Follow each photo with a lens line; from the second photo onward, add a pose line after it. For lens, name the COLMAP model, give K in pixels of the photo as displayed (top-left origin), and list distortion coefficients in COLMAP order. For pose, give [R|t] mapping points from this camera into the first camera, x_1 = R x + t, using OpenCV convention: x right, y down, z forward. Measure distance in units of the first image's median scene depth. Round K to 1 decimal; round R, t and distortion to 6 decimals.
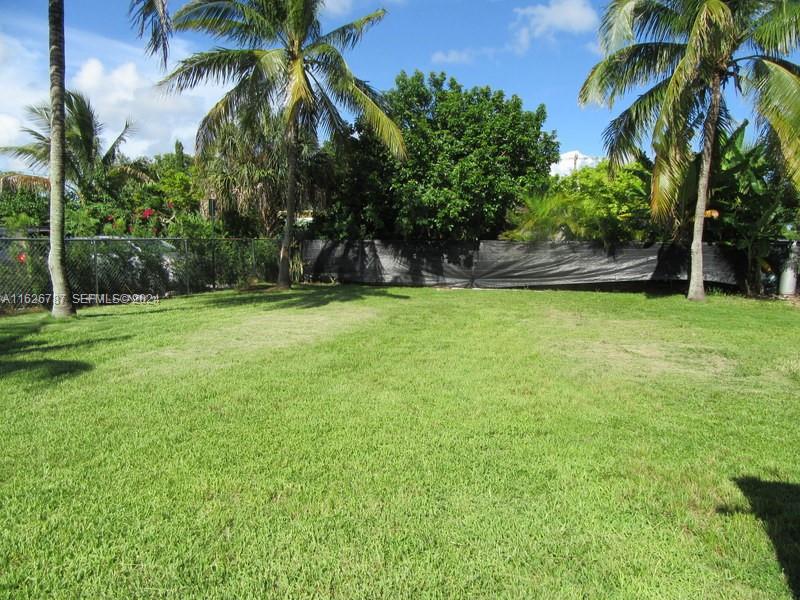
lens RADIAL K [[587.3, 0, 394.6], [0, 587.3, 300.8], [0, 0, 1]] dist [-0.019804, 0.022314]
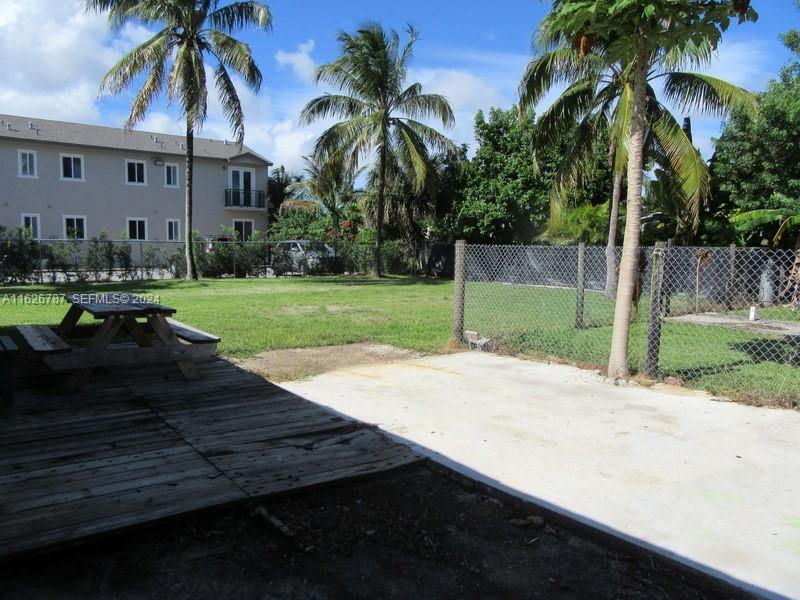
lens RADIAL K [[587.3, 0, 400.2], [0, 587.3, 295.9], [0, 0, 1]] dist [-0.019804, 0.022314]
pose [[0.813243, 0.055412, -0.579280, 0.639842], [-0.067501, 0.997719, 0.000675, 0.018097], [0.577996, 0.038553, 0.815129, -0.118164]]
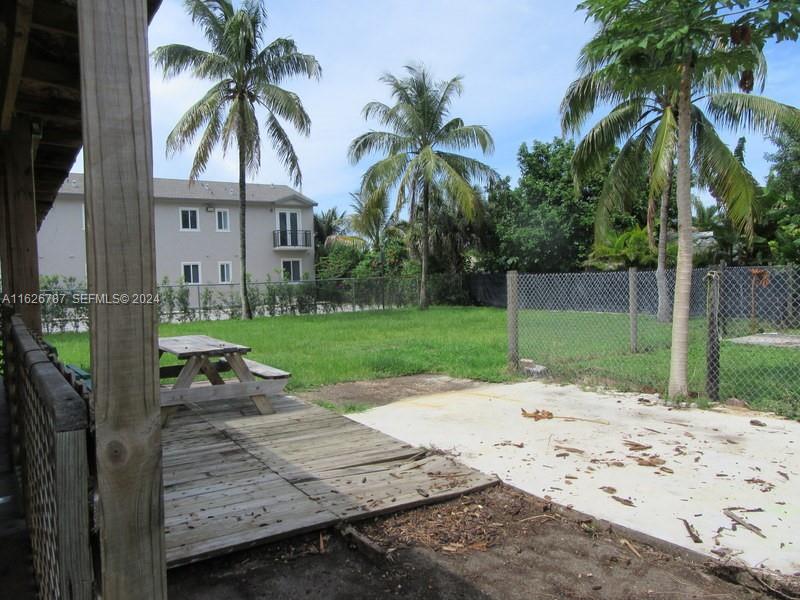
lens RADIAL K [[587.3, 0, 398.6], [0, 587.3, 305.6], [0, 0, 1]] dist [-0.019804, 0.022314]
pose [[0.766711, 0.000071, -0.641993, 0.642564], [-0.028251, 0.999035, -0.033629, 0.017938], [0.641371, 0.043921, 0.765973, -0.135977]]
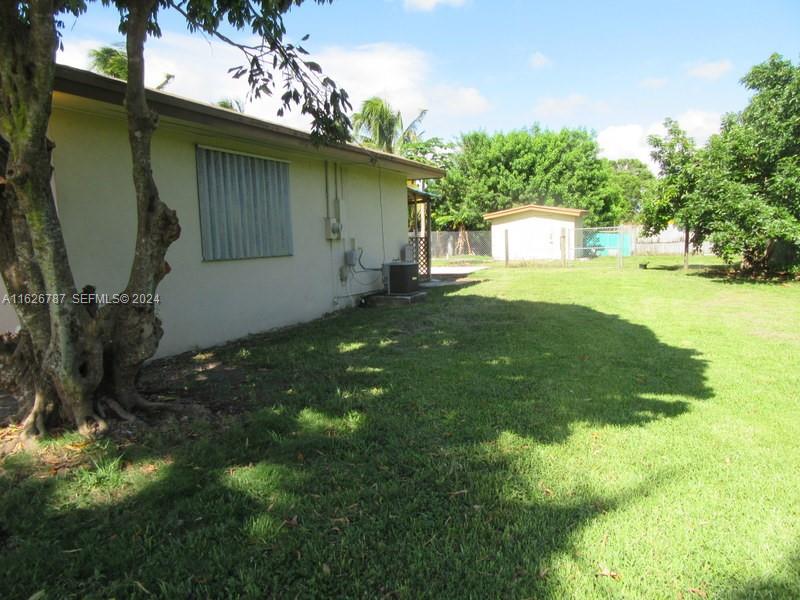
lens RADIAL K [[587.3, 0, 398.7], [0, 587.3, 294.0], [0, 0, 1]] dist [-0.019804, 0.022314]
pose [[0.991636, -0.016492, -0.128009, 0.657121], [0.017131, 0.999846, 0.003891, 0.108363], [0.127925, -0.006051, 0.991765, -1.046896]]
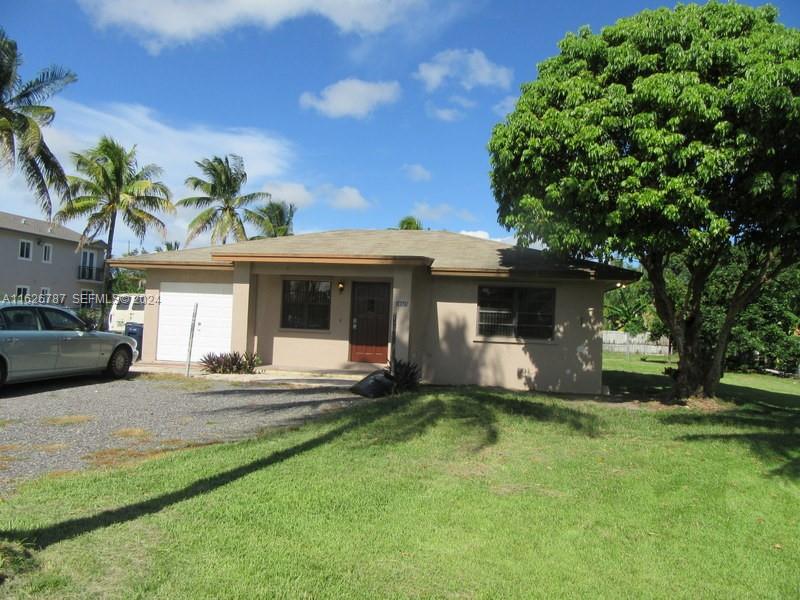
lens RADIAL K [[587.3, 0, 397.0], [0, 587.3, 297.9], [0, 0, 1]] dist [-0.019804, 0.022314]
pose [[0.992451, 0.045803, 0.113770, 0.066919], [-0.029832, 0.989939, -0.138311, 0.145425], [-0.118960, 0.133873, 0.983833, -1.496229]]
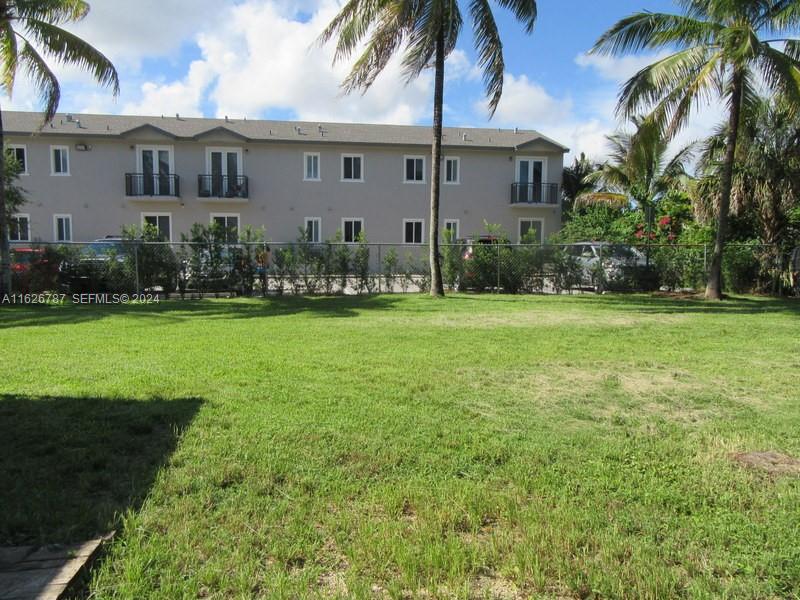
lens RADIAL K [[587.3, 0, 397.5], [0, 587.3, 299.7], [0, 0, 1]] dist [-0.019804, 0.022314]
pose [[0.423387, 0.080570, -0.902359, 0.400241], [-0.098423, 0.994233, 0.042594, -0.008221], [0.900587, 0.070779, 0.428875, 0.149166]]
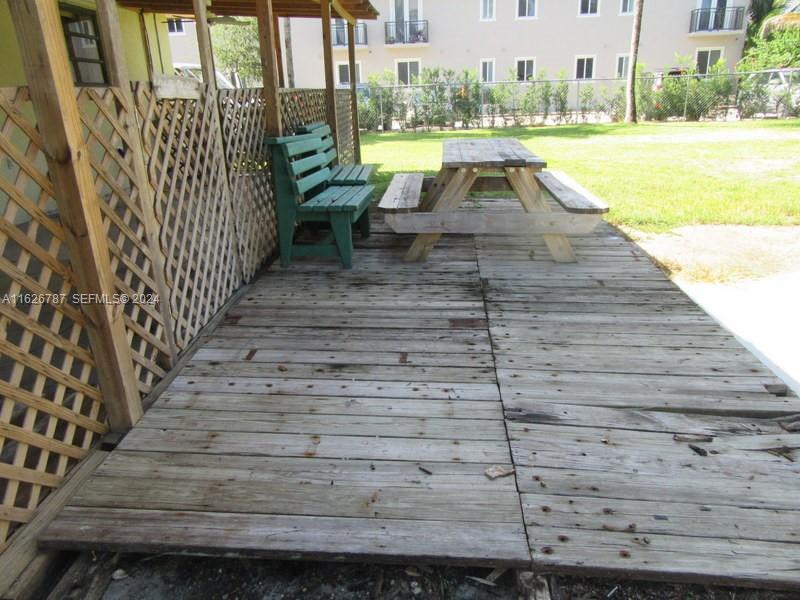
lens RADIAL K [[587.3, 0, 402.0], [0, 587.3, 299.5], [0, 0, 1]] dist [-0.019804, 0.022314]
pose [[0.226044, 0.313605, -0.922256, 0.569776], [-0.064565, 0.949502, 0.307045, 0.018359], [0.971975, -0.009860, 0.234878, -0.038340]]
